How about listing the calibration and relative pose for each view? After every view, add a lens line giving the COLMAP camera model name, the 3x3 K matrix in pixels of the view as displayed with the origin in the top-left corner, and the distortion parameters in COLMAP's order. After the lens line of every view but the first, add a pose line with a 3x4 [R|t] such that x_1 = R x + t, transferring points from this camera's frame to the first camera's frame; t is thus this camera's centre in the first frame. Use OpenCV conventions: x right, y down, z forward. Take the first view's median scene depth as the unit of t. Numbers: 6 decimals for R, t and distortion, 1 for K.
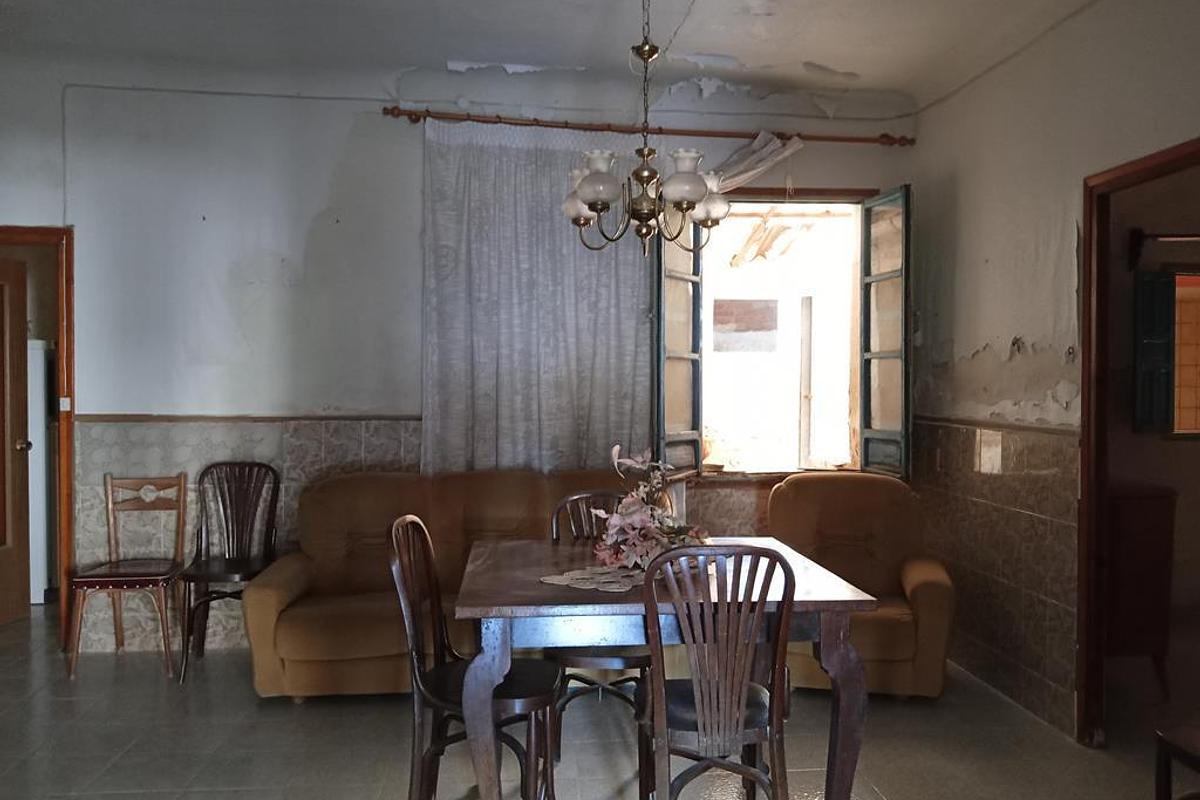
lens RADIAL K [[965.1, 0, 603.0], [0, 965.1, 401.4], [0, 0, 1]] dist [0.078528, -0.160336]
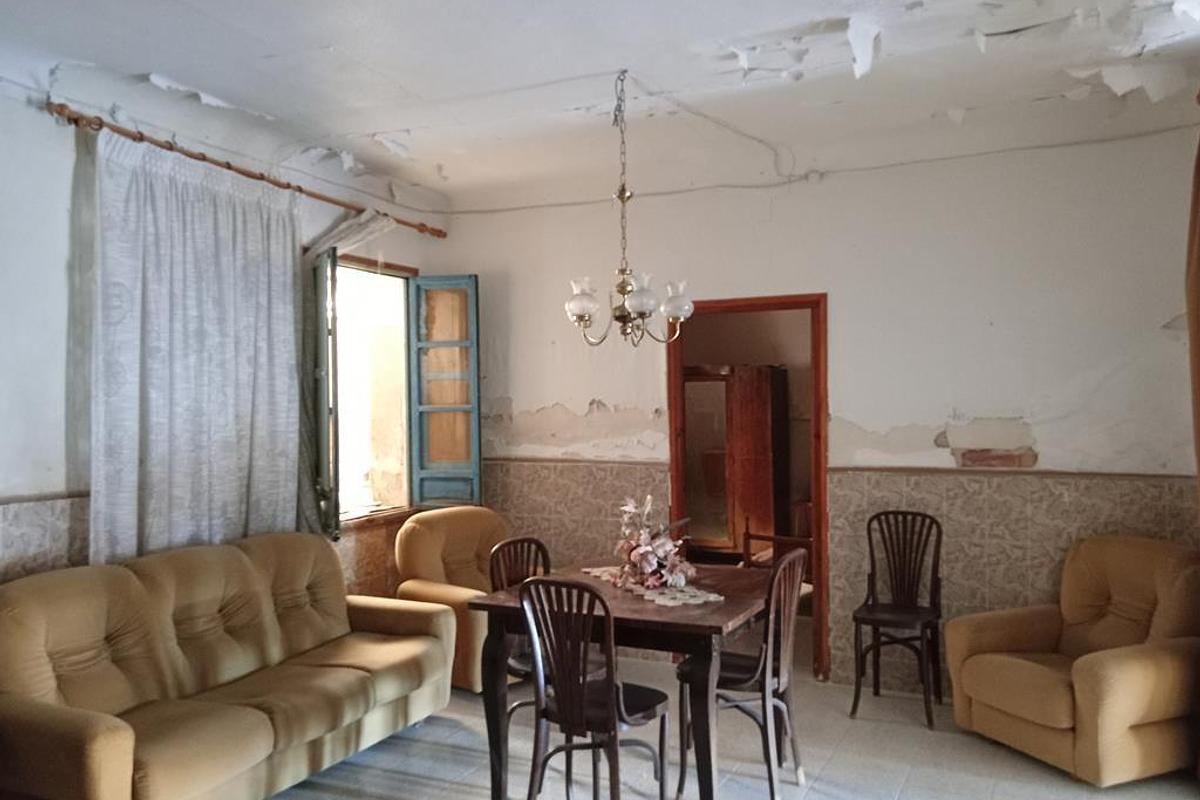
lens RADIAL K [[965.1, 0, 602.8], [0, 965.1, 372.6], [0, 0, 1]] dist [0.078528, -0.160336]
pose [[0.494503, 0.019957, 0.868947, -0.671603], [0.024236, 0.999031, -0.036736, -0.043436], [-0.868838, 0.039226, 0.493540, 0.232849]]
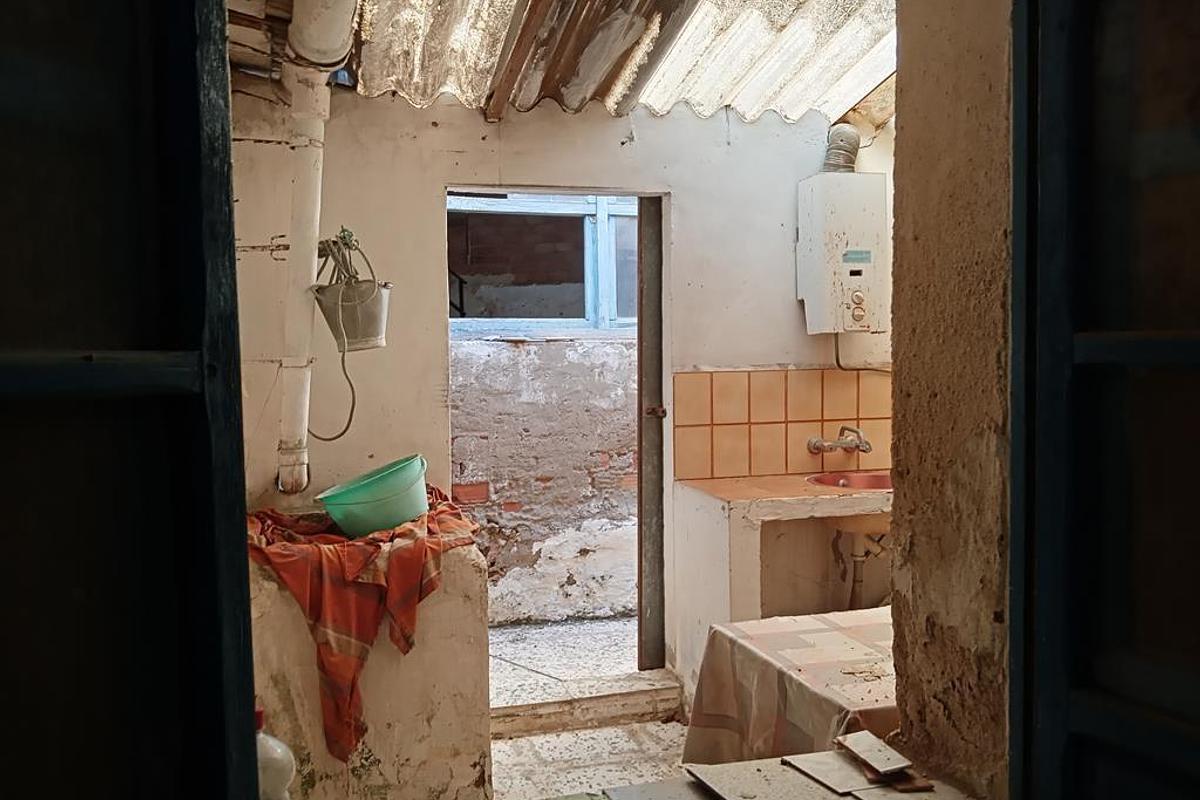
lens RADIAL K [[965.1, 0, 608.8], [0, 965.1, 405.1], [0, 0, 1]] dist [0.078528, -0.160336]
pose [[0.974180, -0.027245, 0.224123, 0.131103], [0.016472, 0.998624, 0.049795, -0.048565], [-0.225171, -0.044817, 0.973288, 0.853080]]
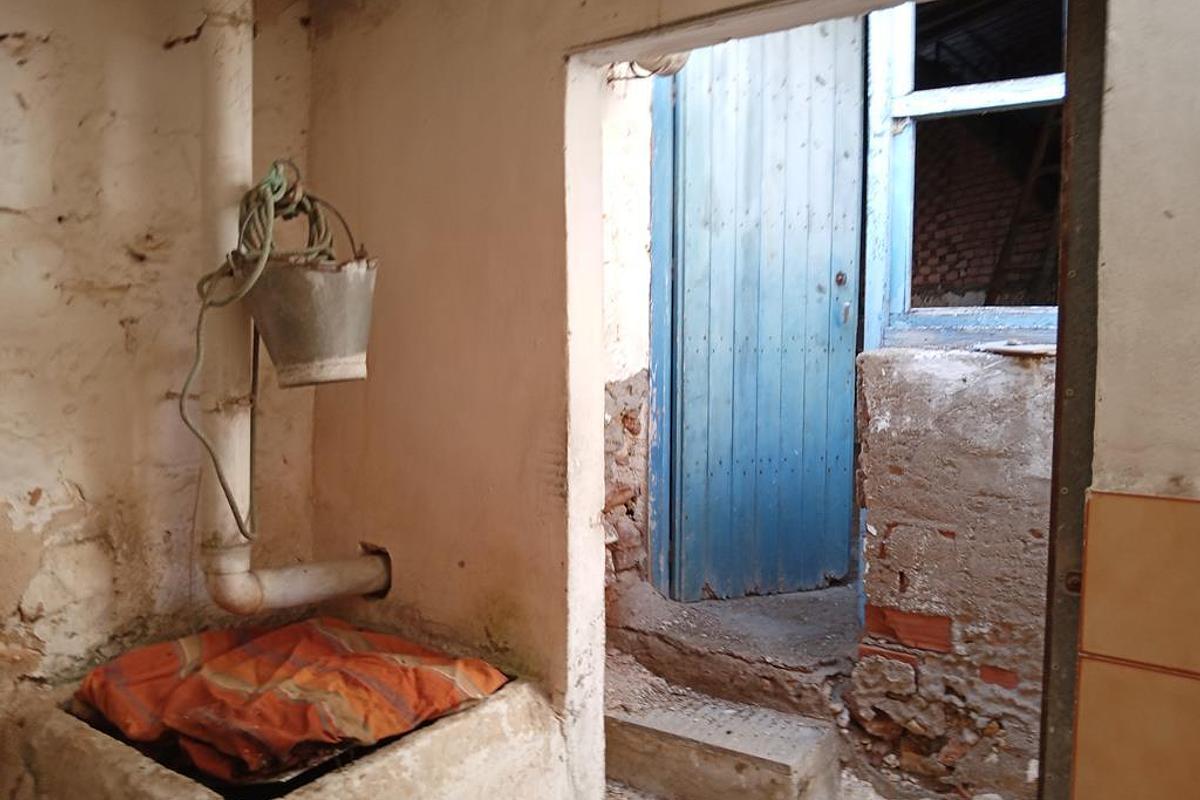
lens RADIAL K [[965.1, 0, 606.5], [0, 965.1, 398.7], [0, 0, 1]] dist [0.078528, -0.160336]
pose [[0.762477, 0.049651, -0.645107, 0.422200], [-0.008666, 0.997746, 0.066549, -0.075091], [0.646957, -0.045152, 0.761189, 1.318960]]
